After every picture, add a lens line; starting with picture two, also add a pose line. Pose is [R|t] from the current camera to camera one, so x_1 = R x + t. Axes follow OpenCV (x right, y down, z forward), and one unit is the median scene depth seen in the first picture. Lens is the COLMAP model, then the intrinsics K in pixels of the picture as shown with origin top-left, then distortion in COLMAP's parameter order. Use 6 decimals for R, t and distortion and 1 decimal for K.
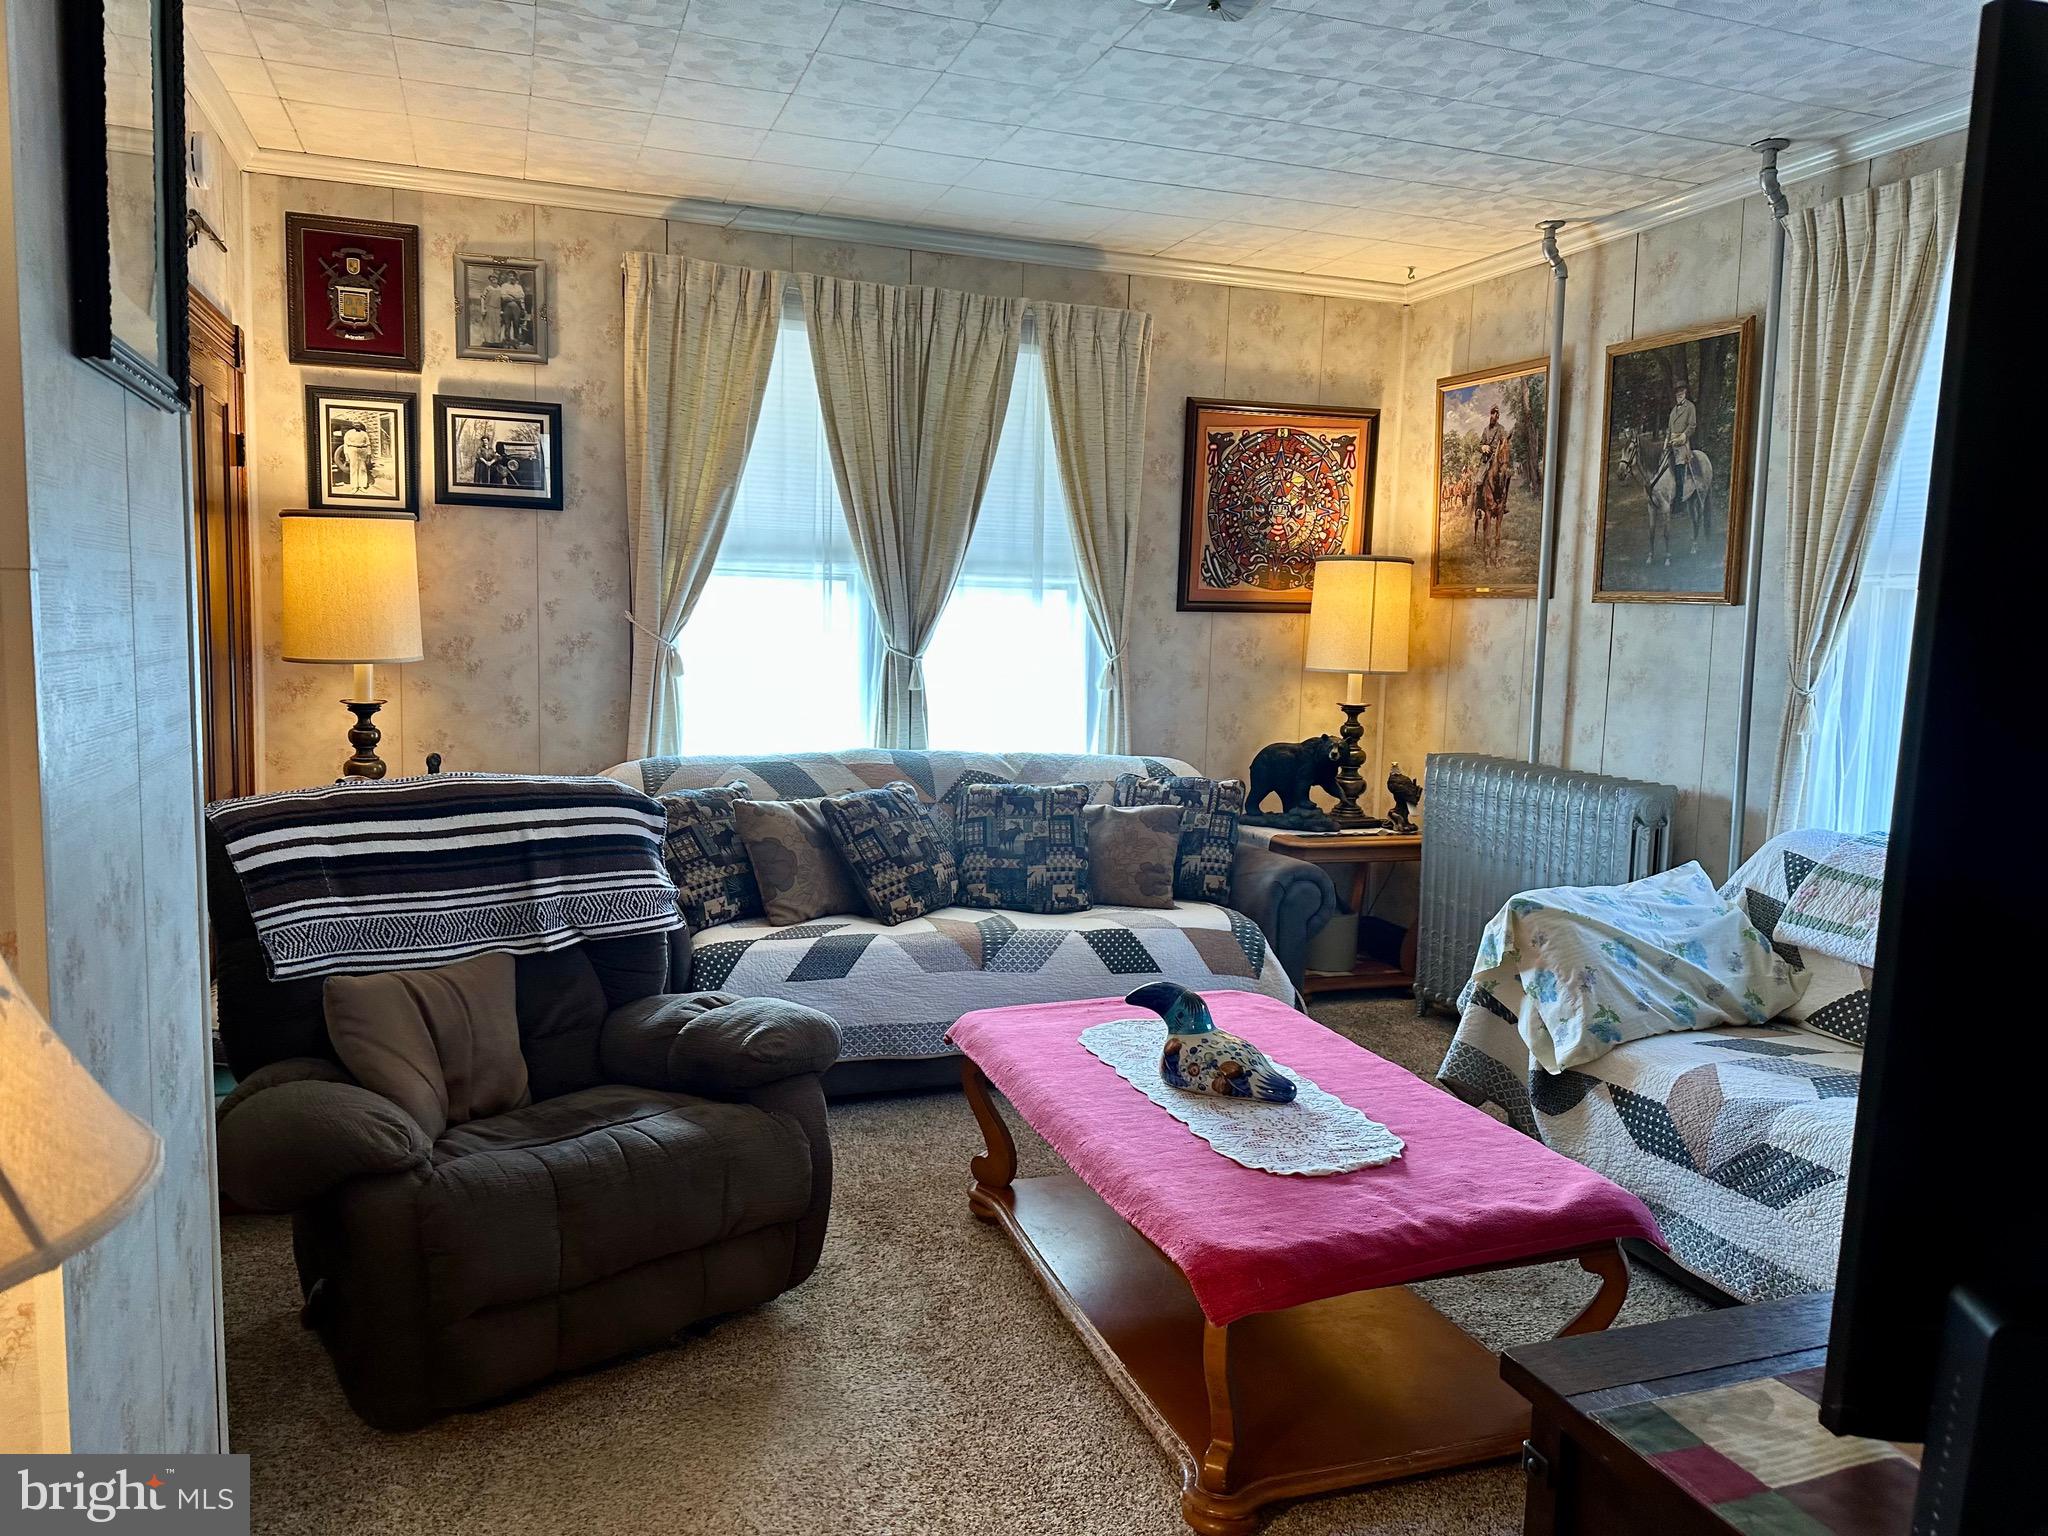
lens RADIAL K [[1440.5, 0, 1016.1], [0, 1440.5, 748.9], [0, 0, 1]] dist [0.092452, -0.129035]
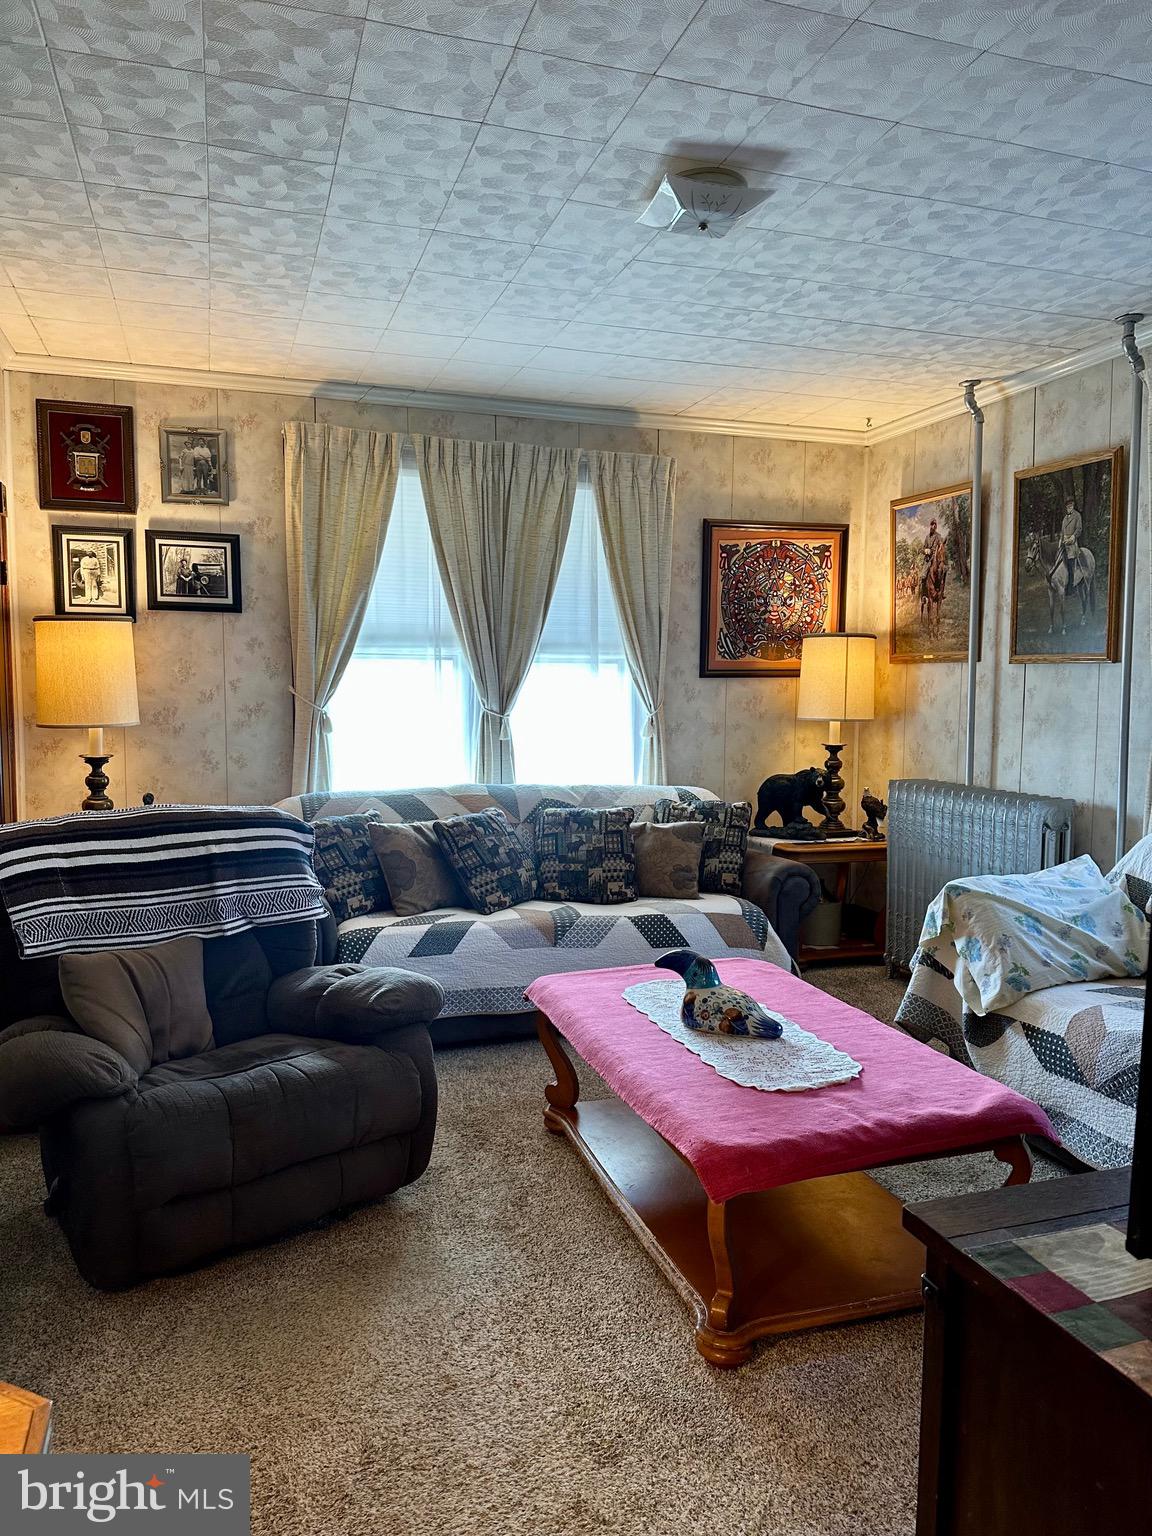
lens RADIAL K [[1080.4, 0, 576.0], [0, 1080.4, 768.0], [0, 0, 1]] dist [0.092452, -0.129035]
pose [[0.999567, -0.019779, -0.021796, 0.020853], [0.019331, 0.999602, -0.020566, 0.008463], [0.022195, 0.020136, 0.999551, -0.006307]]
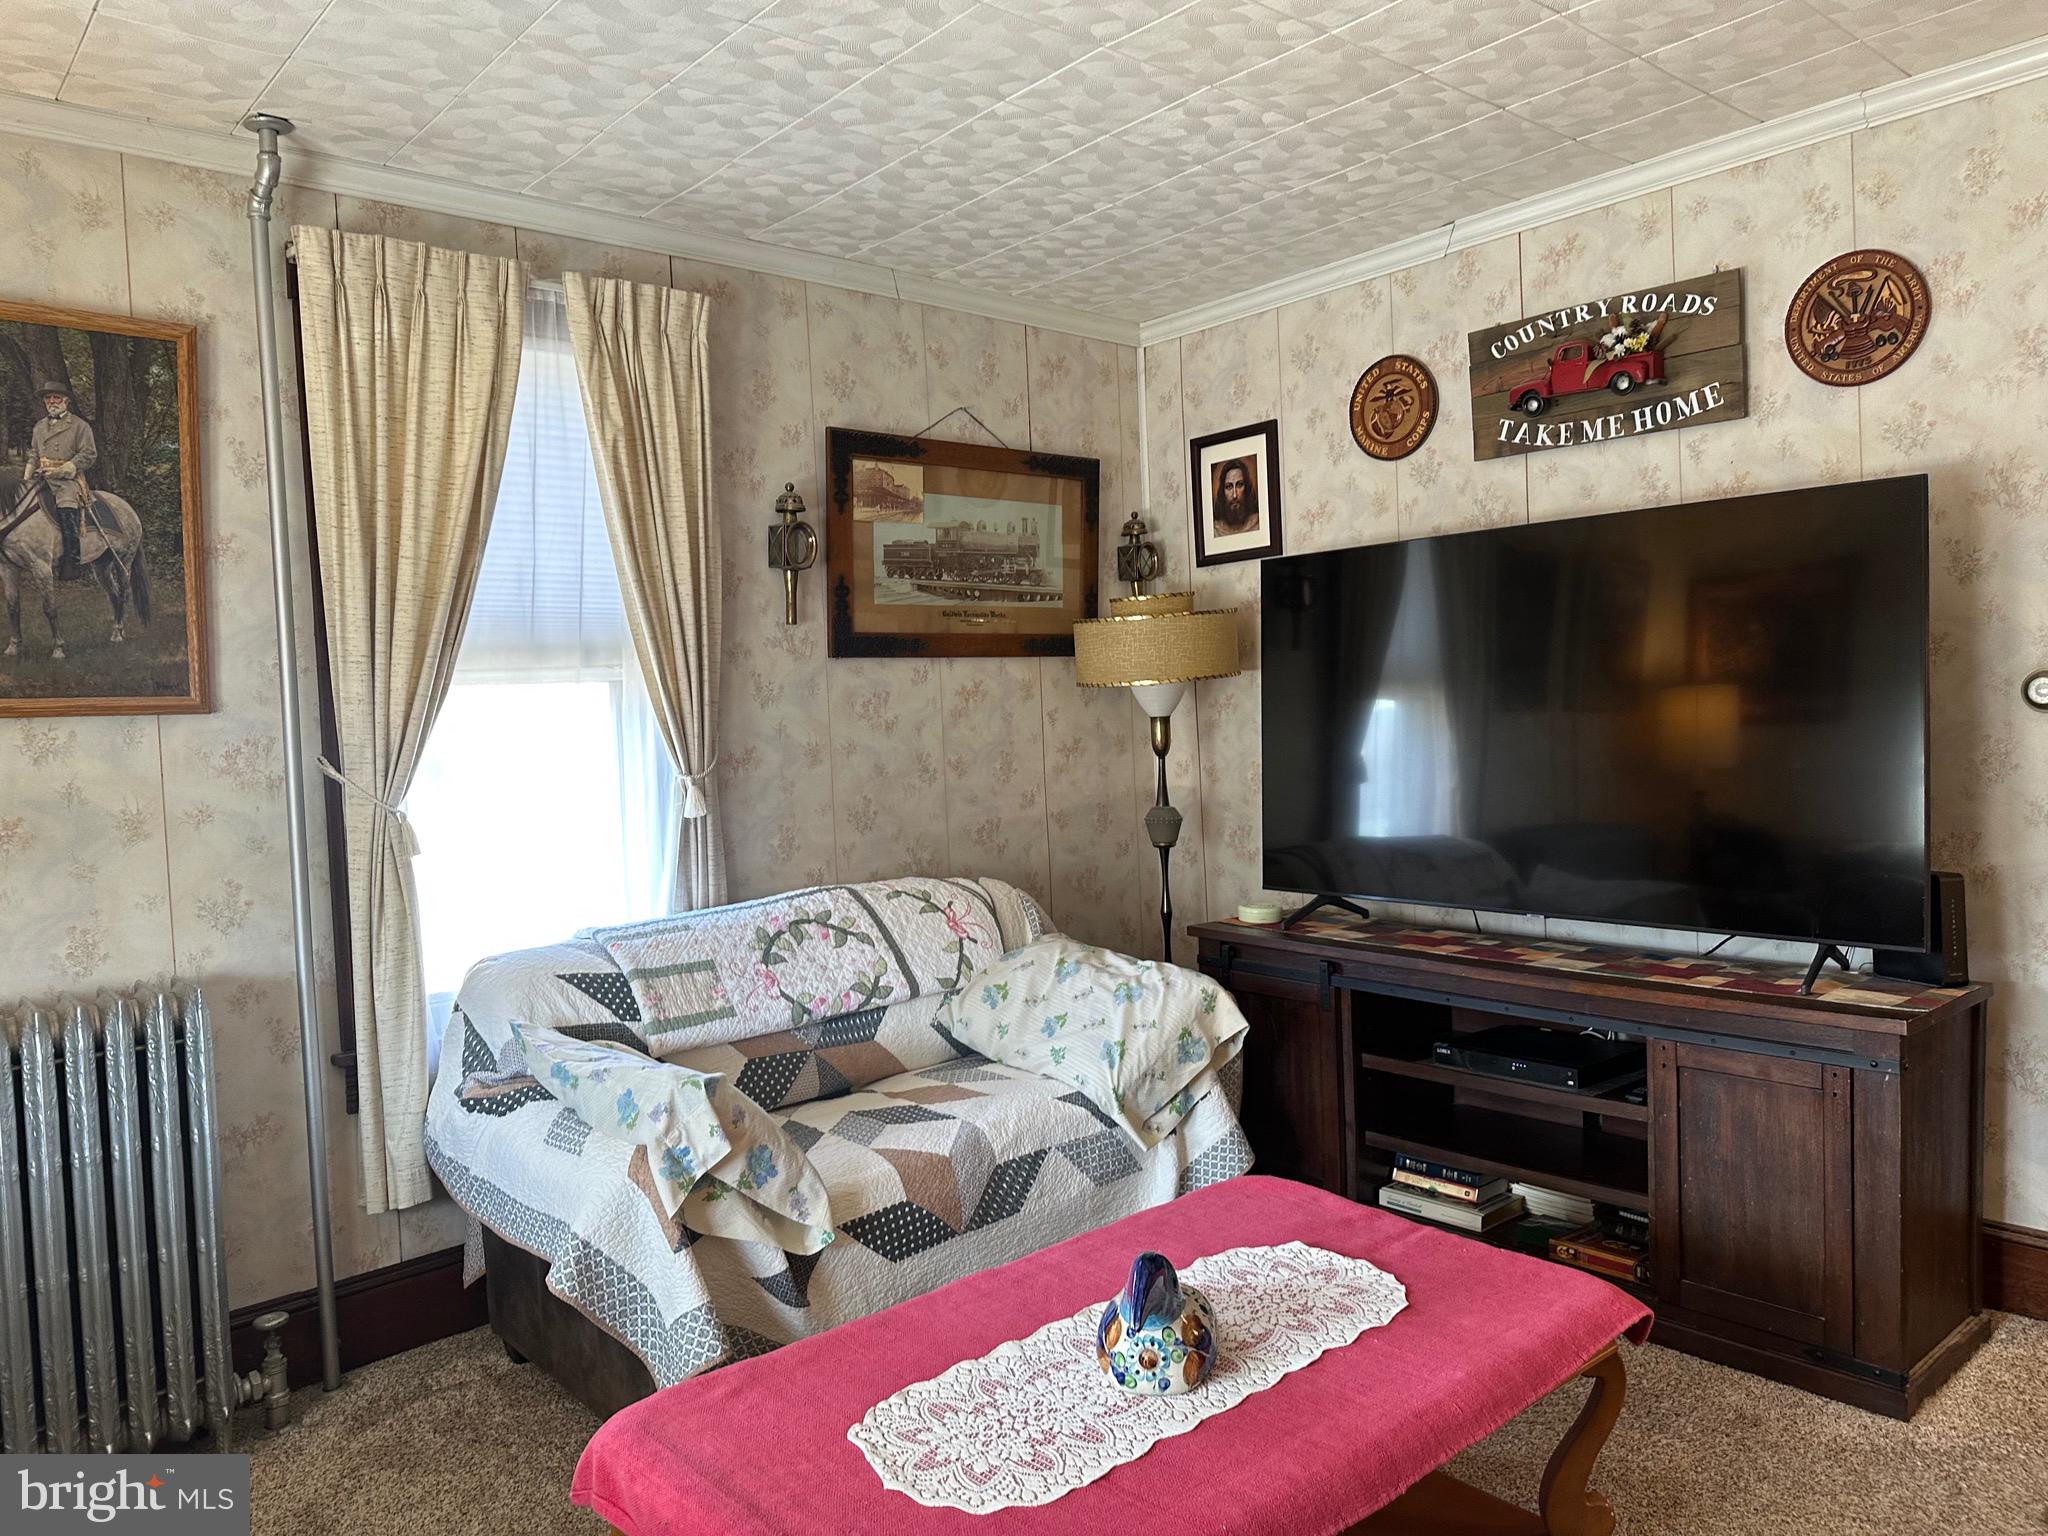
lens RADIAL K [[1440.5, 0, 1016.1], [0, 1440.5, 748.9], [0, 0, 1]] dist [0.092452, -0.129035]
pose [[-0.378717, -0.036723, 0.924784, -0.329115], [0.123320, 0.988300, 0.089747, -0.092958], [-0.917260, 0.148033, -0.369758, 0.869542]]
